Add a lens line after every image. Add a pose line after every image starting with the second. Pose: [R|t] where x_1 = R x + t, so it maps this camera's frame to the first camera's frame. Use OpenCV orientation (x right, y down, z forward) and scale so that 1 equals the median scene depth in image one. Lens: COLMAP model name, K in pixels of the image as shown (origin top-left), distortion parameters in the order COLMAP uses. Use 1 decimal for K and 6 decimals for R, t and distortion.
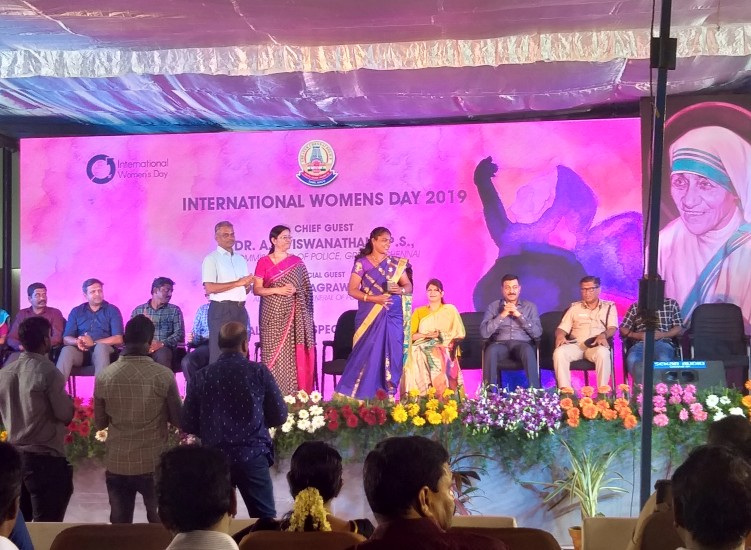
lens RADIAL K [[840.3, 0, 374.6], [0, 840.3, 249.3], [0, 0, 1]] dist [0.110841, -0.274734]
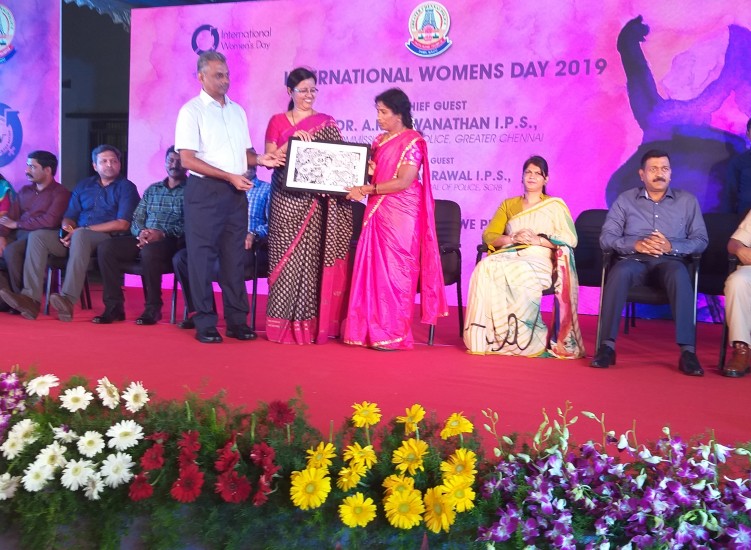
lens RADIAL K [[844.1, 0, 374.7], [0, 844.1, 243.5], [0, 0, 1]] dist [0.103961, -0.237906]
pose [[0.987050, 0.048095, -0.153036, 0.024604], [-0.029395, 0.992071, 0.122190, 0.012403], [0.157699, -0.116109, 0.980637, 0.155681]]
